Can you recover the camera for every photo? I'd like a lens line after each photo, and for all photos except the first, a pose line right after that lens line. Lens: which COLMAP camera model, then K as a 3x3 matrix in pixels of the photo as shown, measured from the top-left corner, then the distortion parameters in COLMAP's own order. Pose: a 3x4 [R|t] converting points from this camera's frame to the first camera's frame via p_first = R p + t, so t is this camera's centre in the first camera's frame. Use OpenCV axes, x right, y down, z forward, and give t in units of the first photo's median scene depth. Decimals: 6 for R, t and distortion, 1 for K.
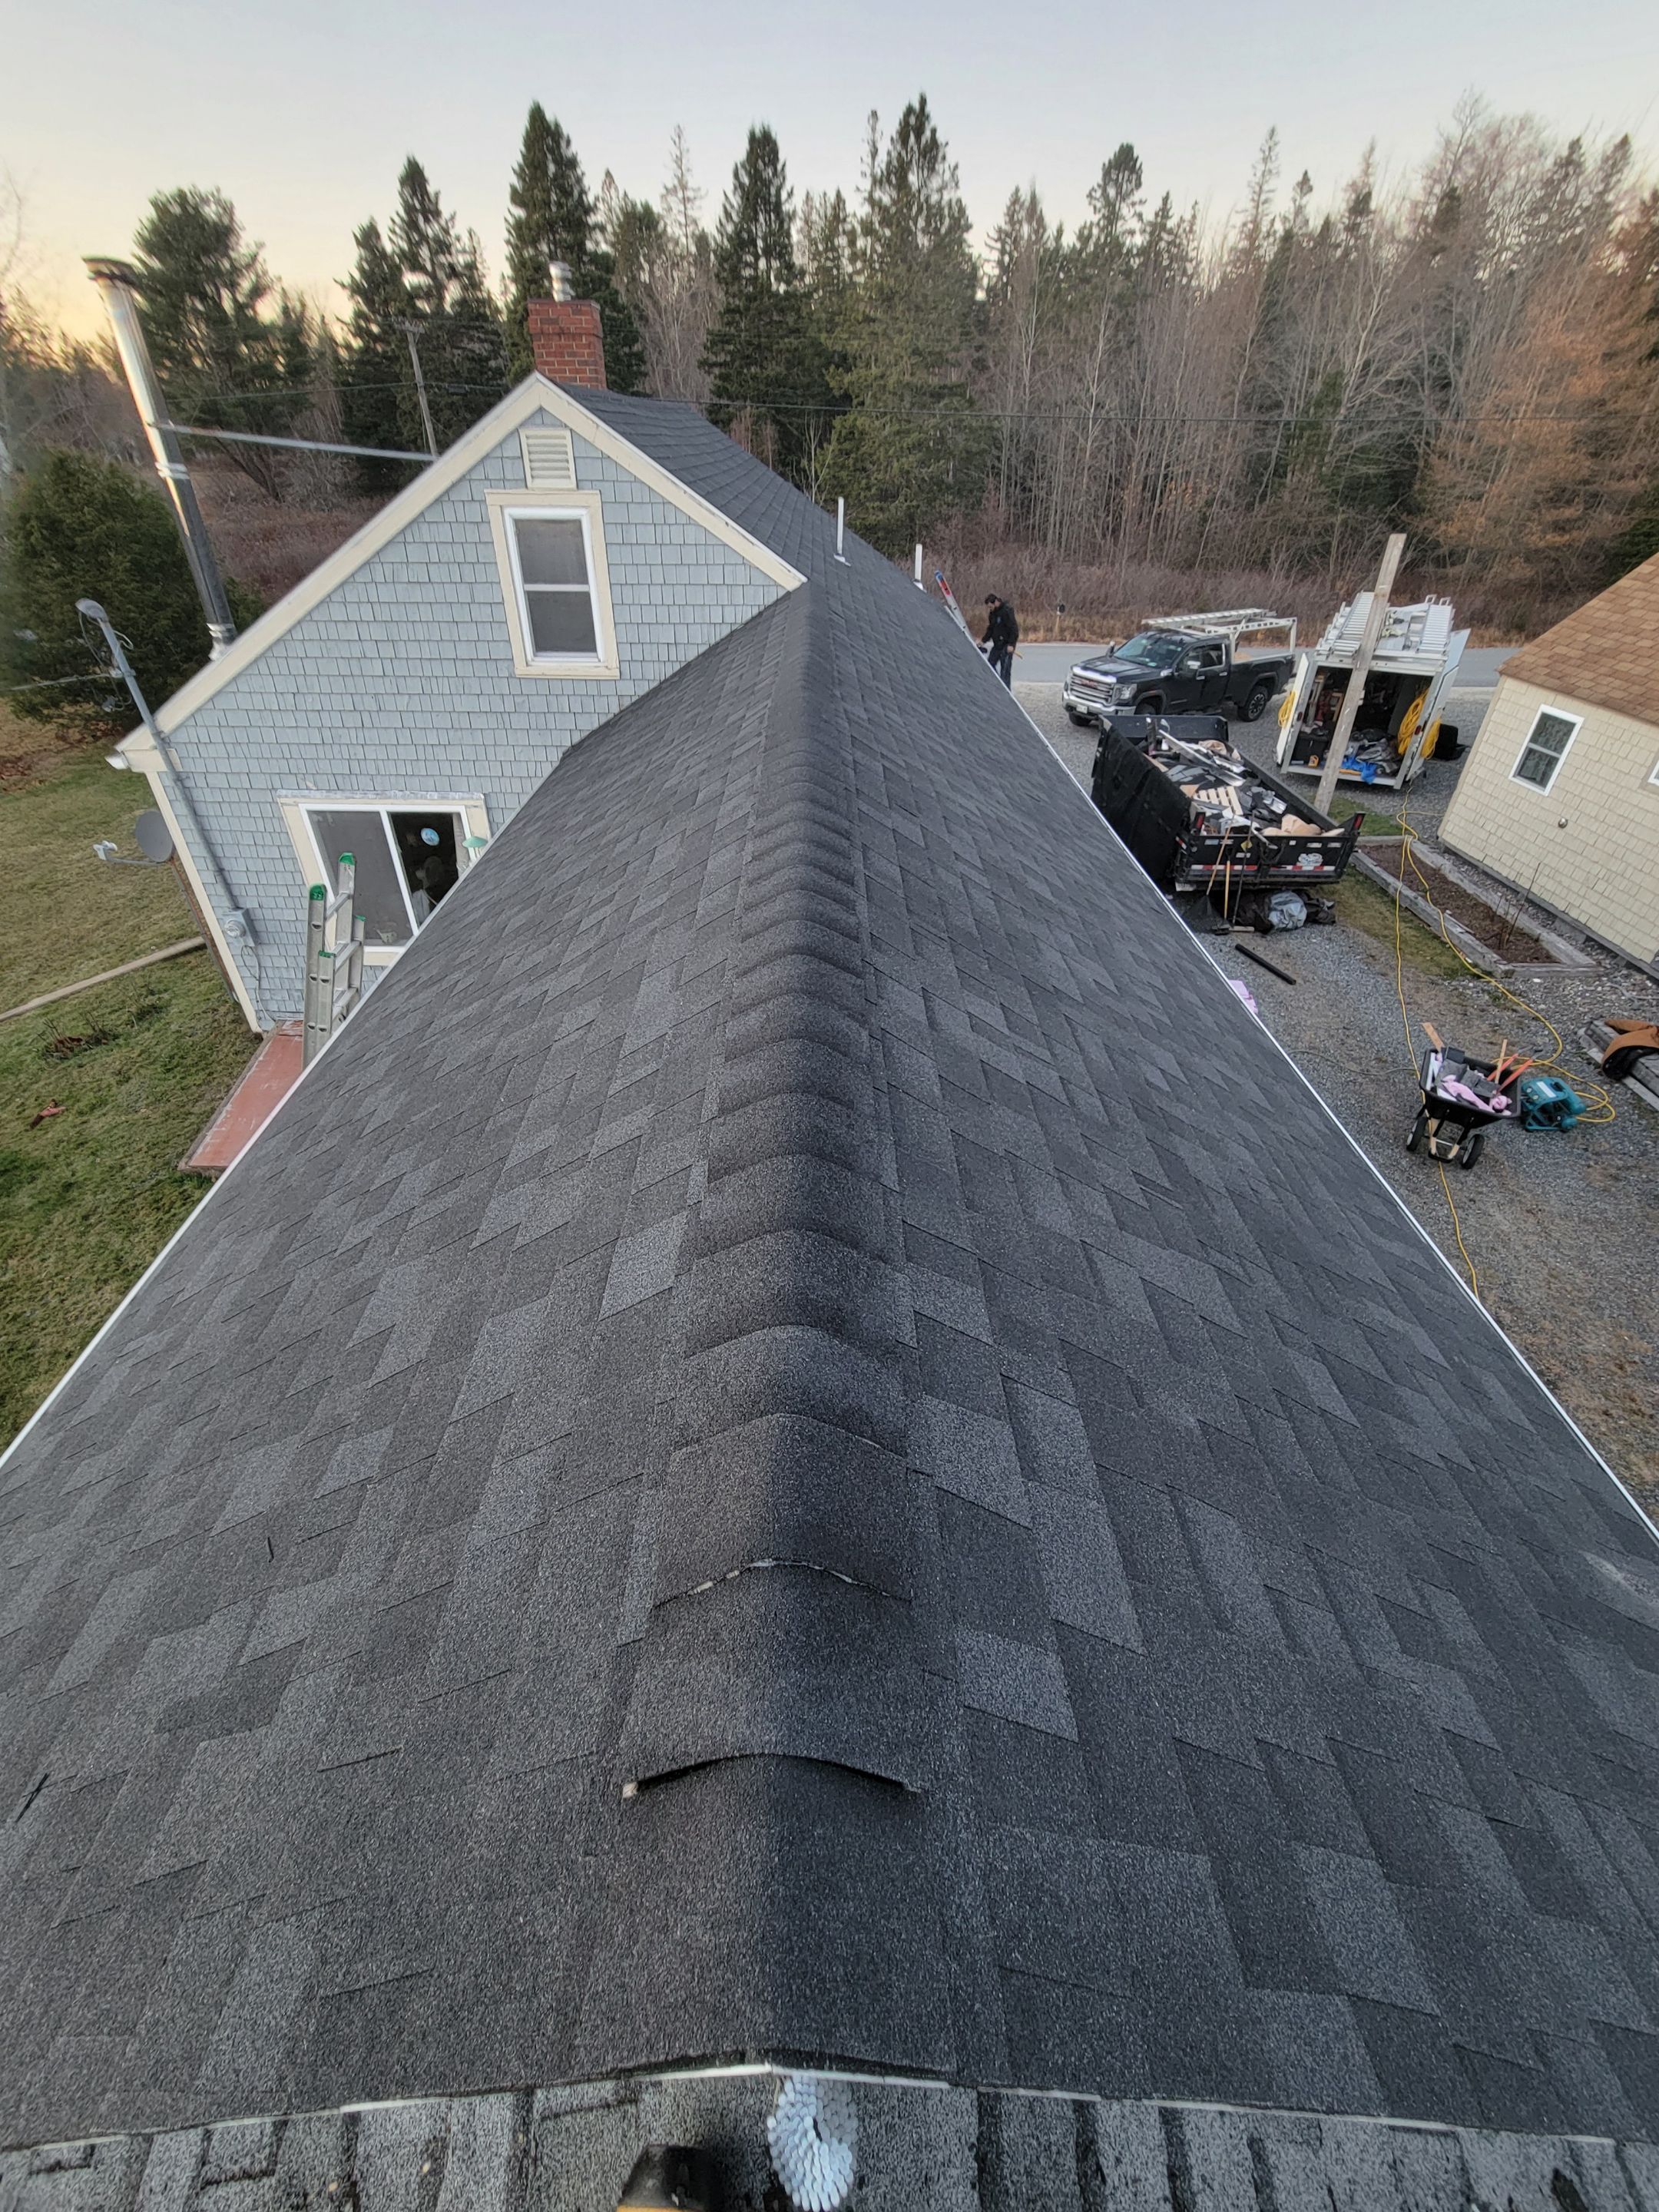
lens RADIAL K [[911.3, 0, 830.7], [0, 911.3, 1091.2], [0, 0, 1]] dist [-0.011669, 0.001367]
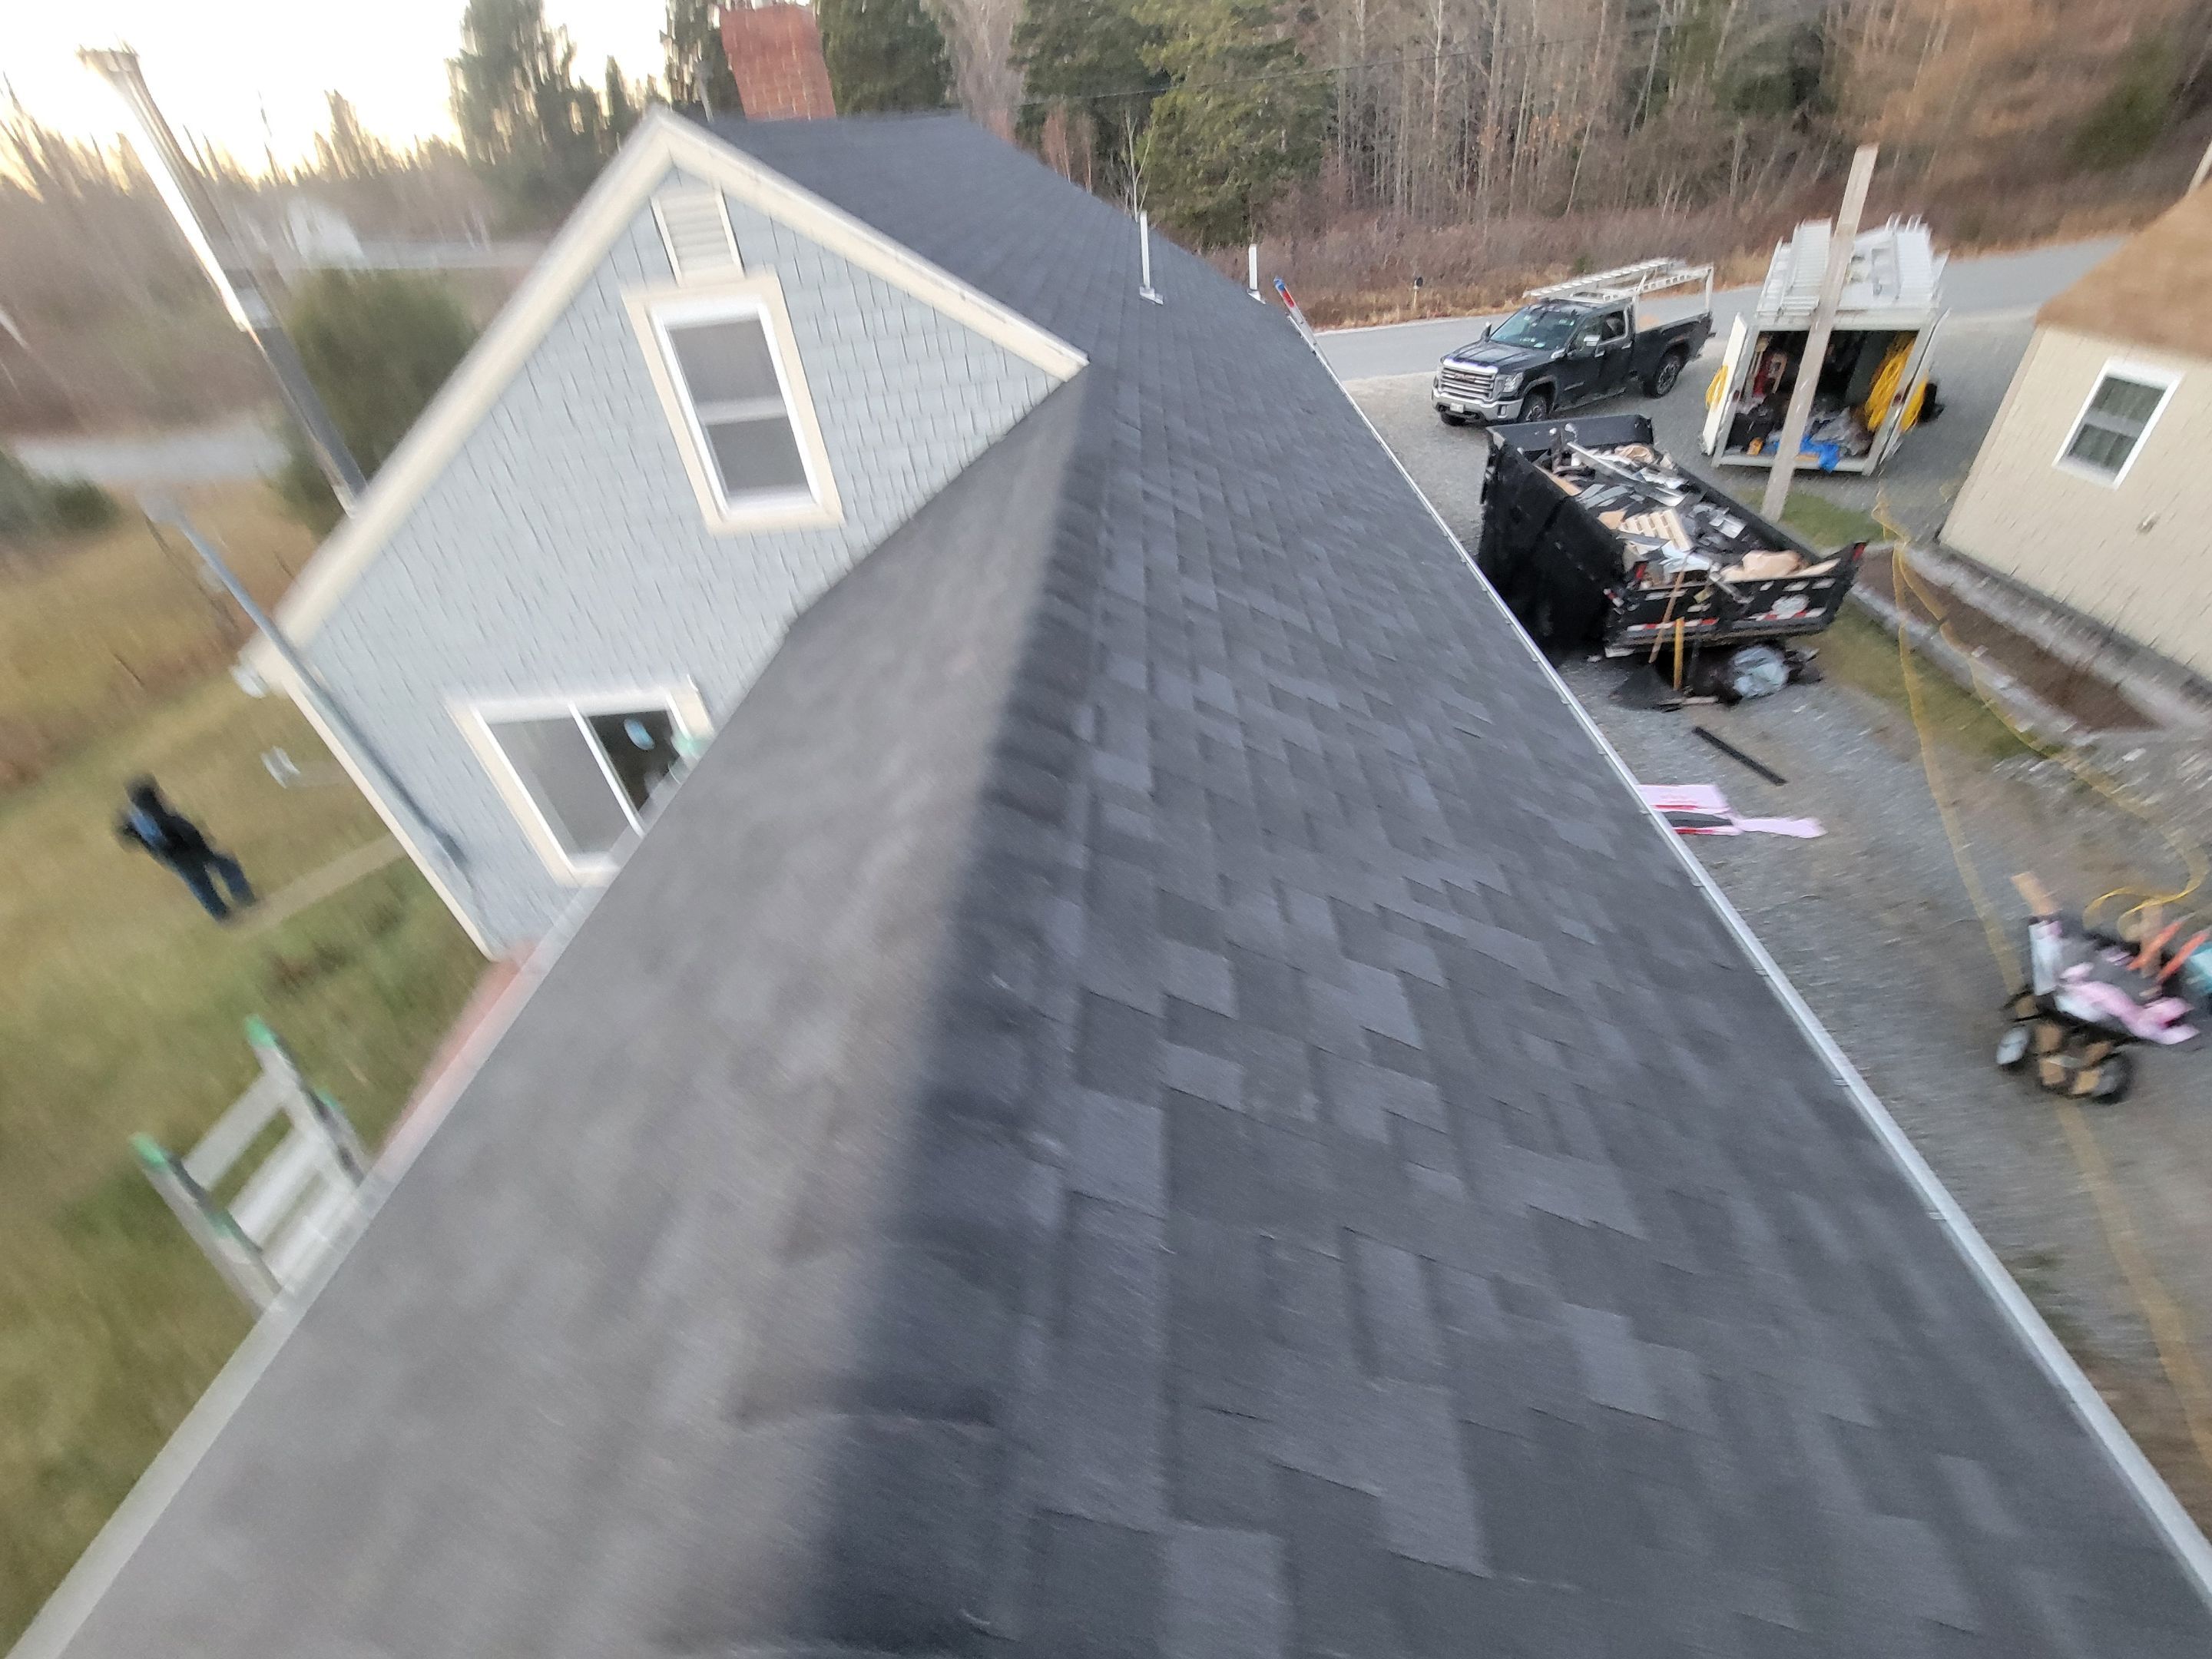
lens RADIAL K [[911.3, 0, 1105.1], [0, 911.3, 812.8], [0, 0, 1]] dist [-0.011669, 0.001367]
pose [[0.992212, -0.064796, -0.106377, 0.021840], [0.067771, 0.997398, 0.024591, -0.125962], [0.104506, -0.031608, 0.994022, 0.157446]]
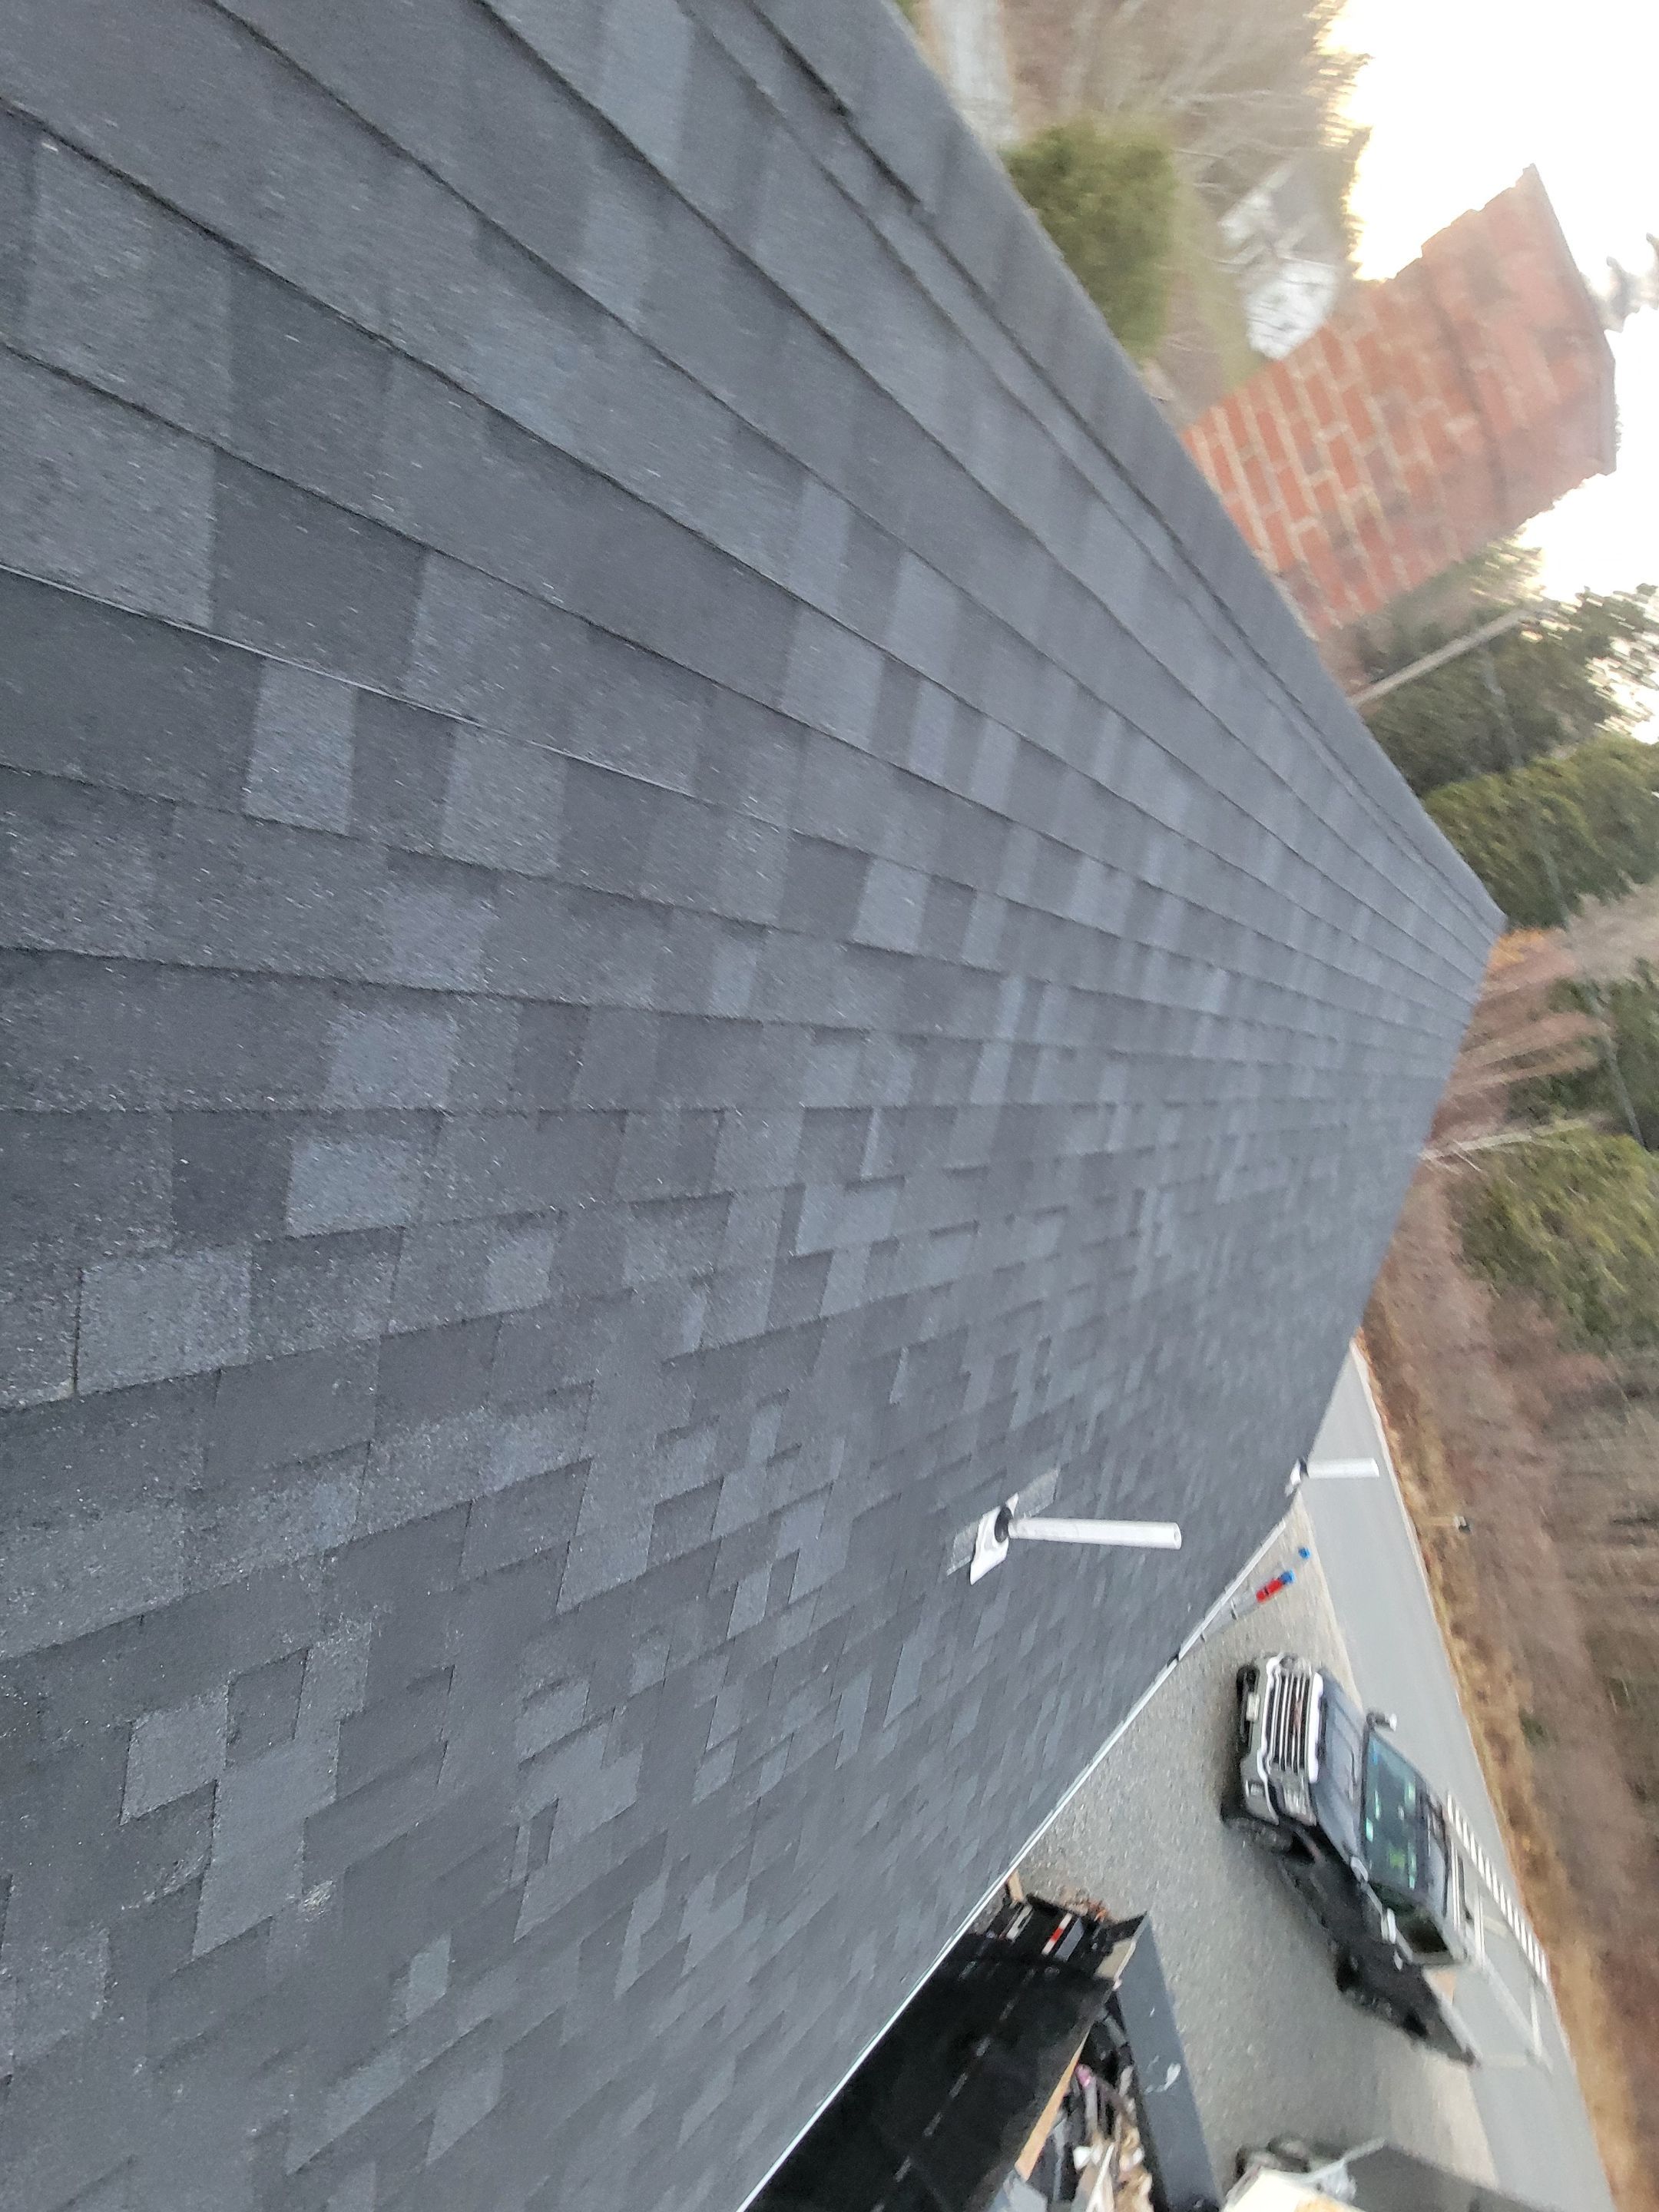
lens RADIAL K [[911.3, 0, 829.8], [0, 911.3, 1091.2], [0, 0, 1]] dist [-0.011669, 0.001367]
pose [[0.202796, 0.958449, -0.200622, -0.054540], [-0.973076, 0.220165, 0.068196, -0.424842], [0.109533, 0.181390, 0.977292, 0.506278]]
